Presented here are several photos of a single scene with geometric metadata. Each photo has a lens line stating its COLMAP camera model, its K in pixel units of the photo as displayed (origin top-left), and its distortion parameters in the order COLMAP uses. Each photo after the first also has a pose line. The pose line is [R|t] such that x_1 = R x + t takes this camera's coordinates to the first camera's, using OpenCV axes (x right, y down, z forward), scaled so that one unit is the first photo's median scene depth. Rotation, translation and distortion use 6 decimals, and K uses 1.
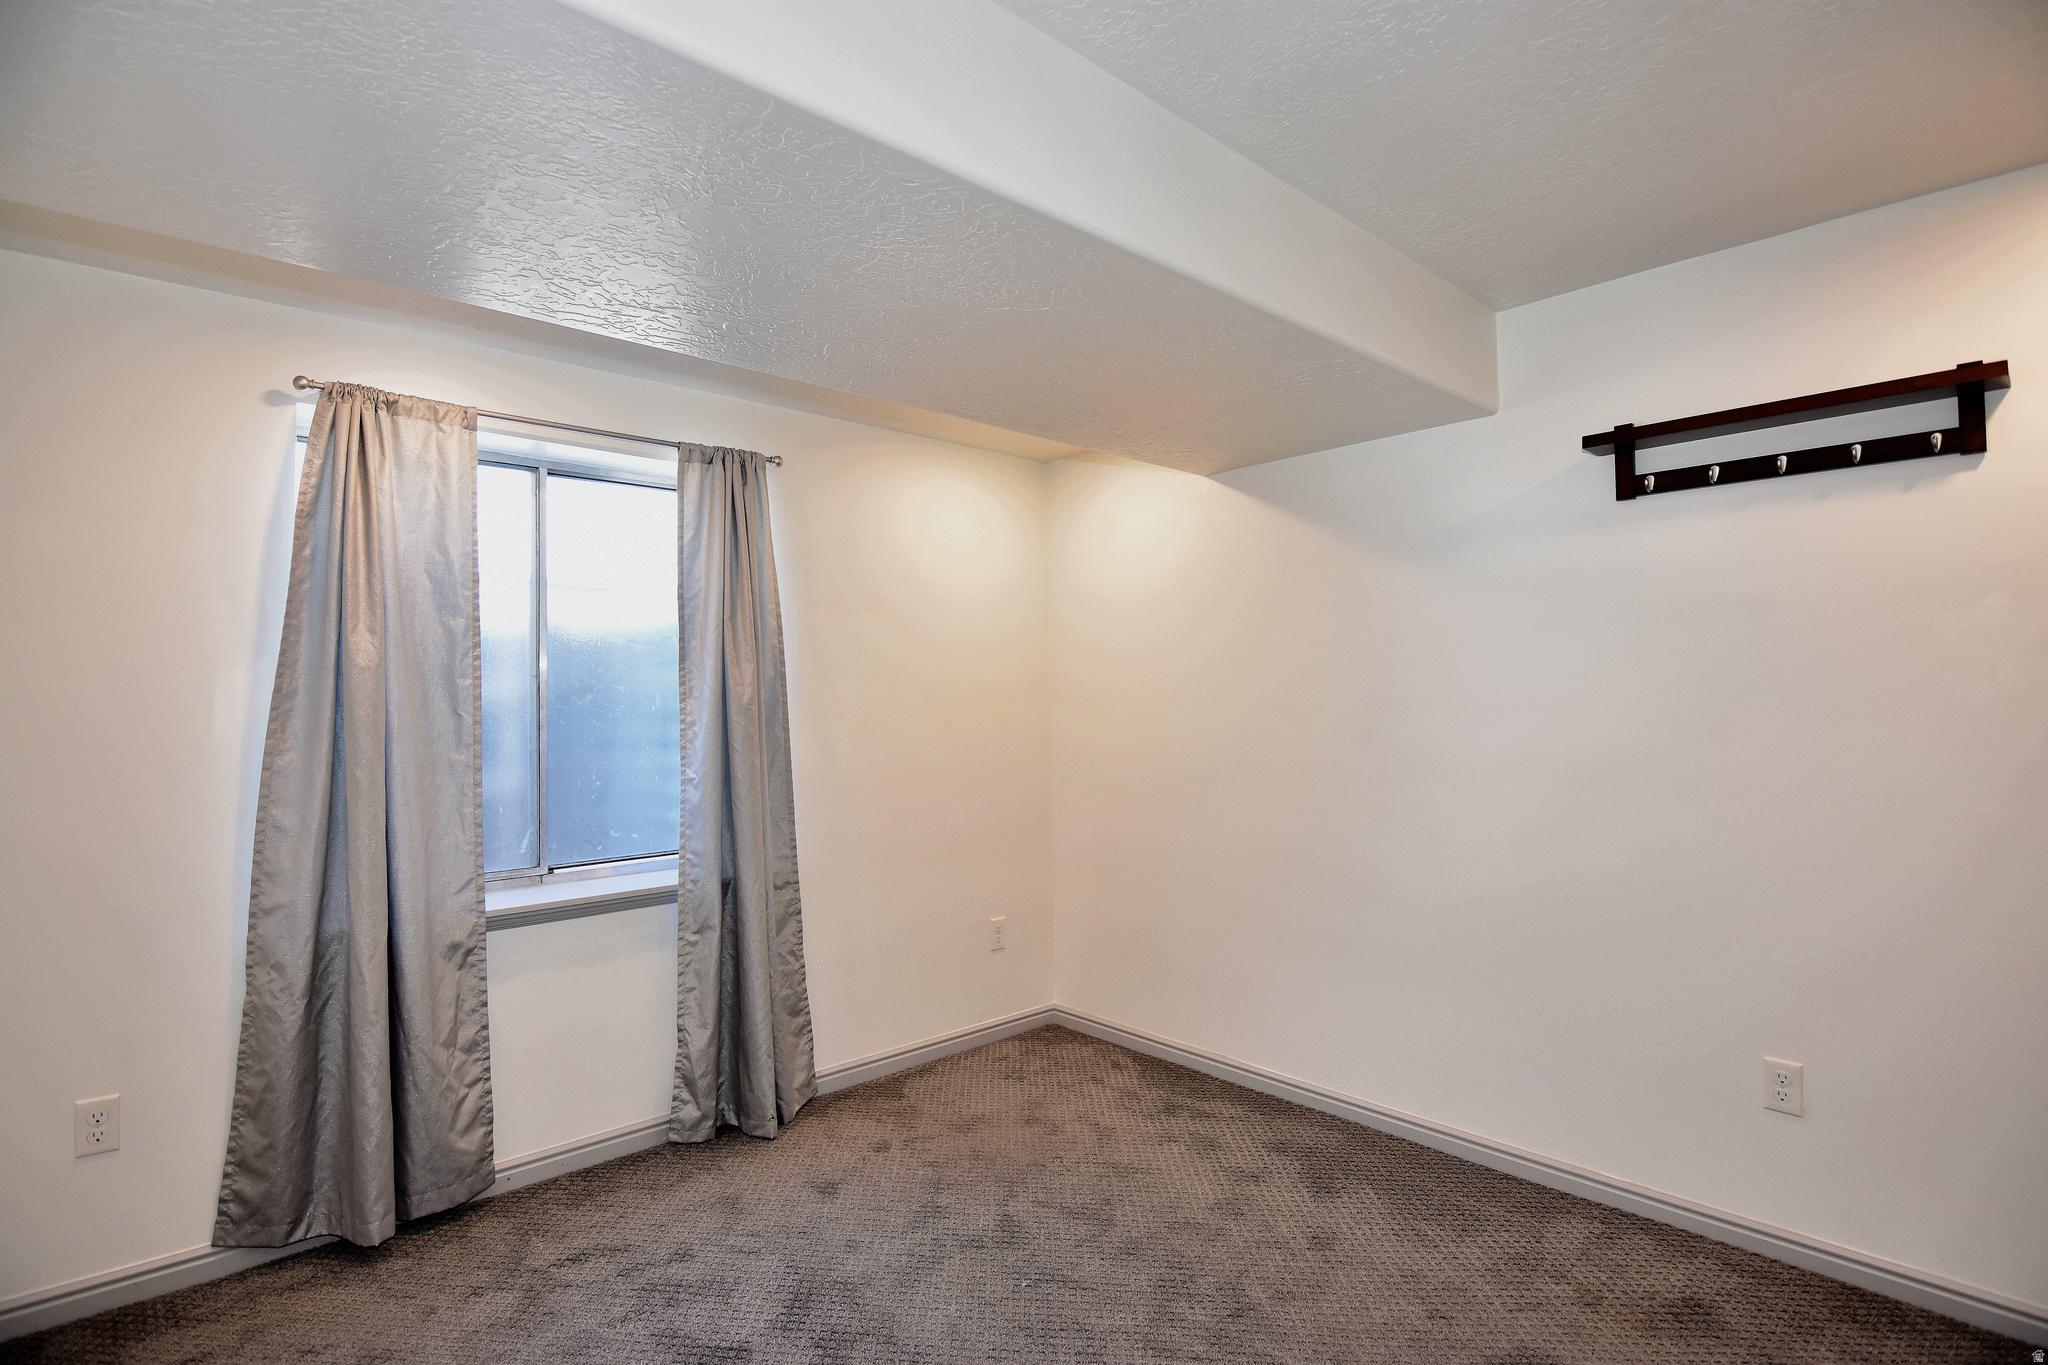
lens RADIAL K [[1009.3, 0, 1024.0], [0, 1009.3, 682.5], [0, 0, 1]] dist [-0.000287, -0.000113]
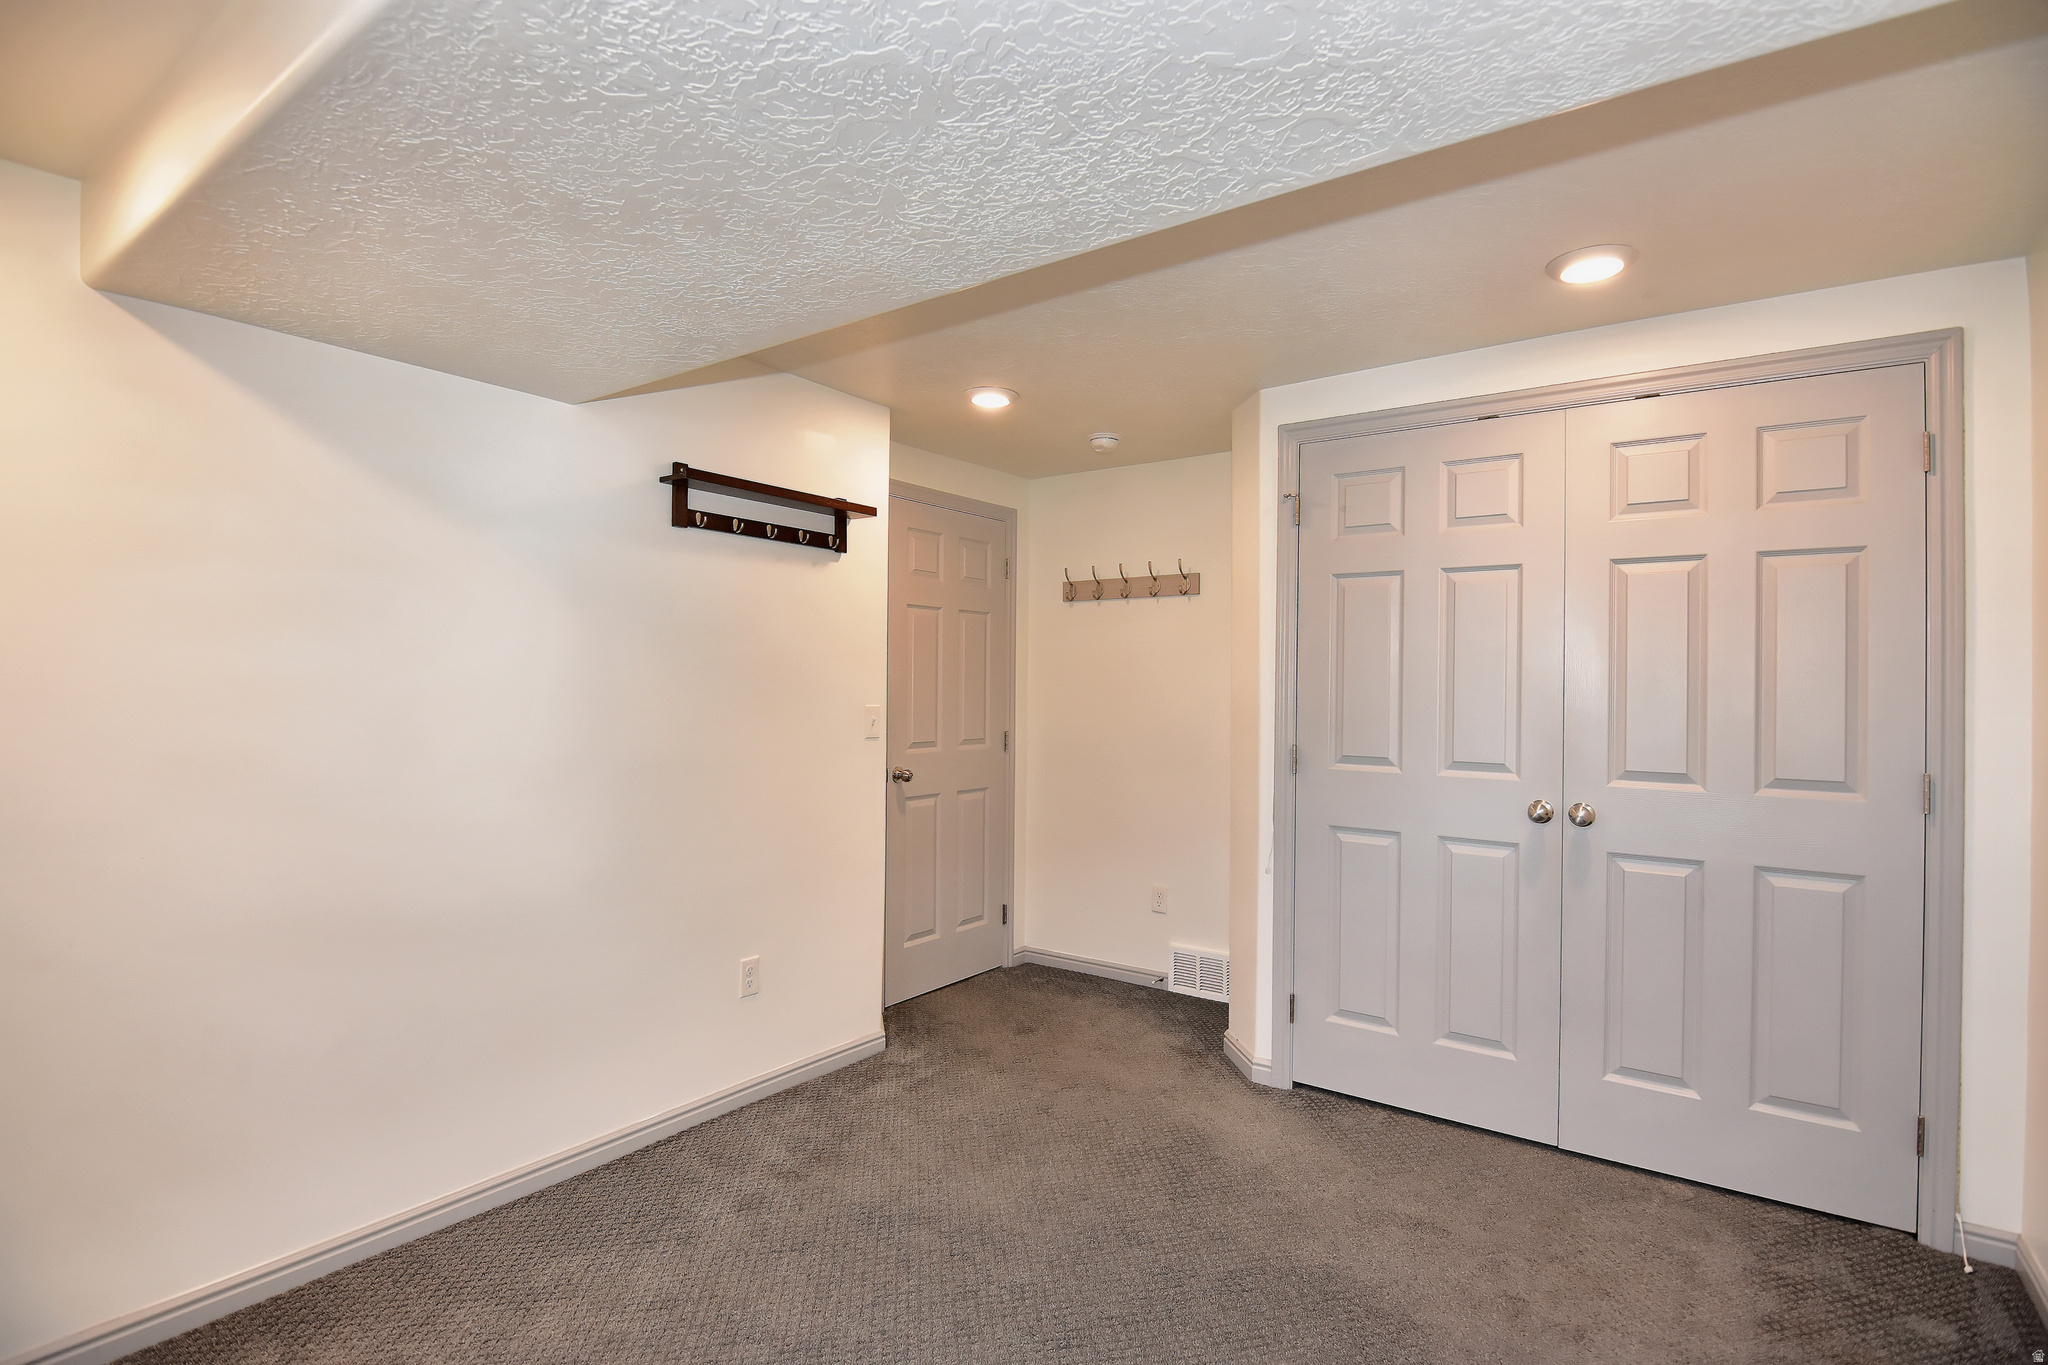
lens RADIAL K [[1009.3, 0, 1024.0], [0, 1009.3, 682.5], [0, 0, 1]] dist [-0.000287, -0.000113]
pose [[-0.184369, 0.010692, 0.982799, -0.656722], [-0.021473, 0.999658, -0.014903, 0.008020], [-0.982623, -0.023852, -0.184076, 0.857211]]
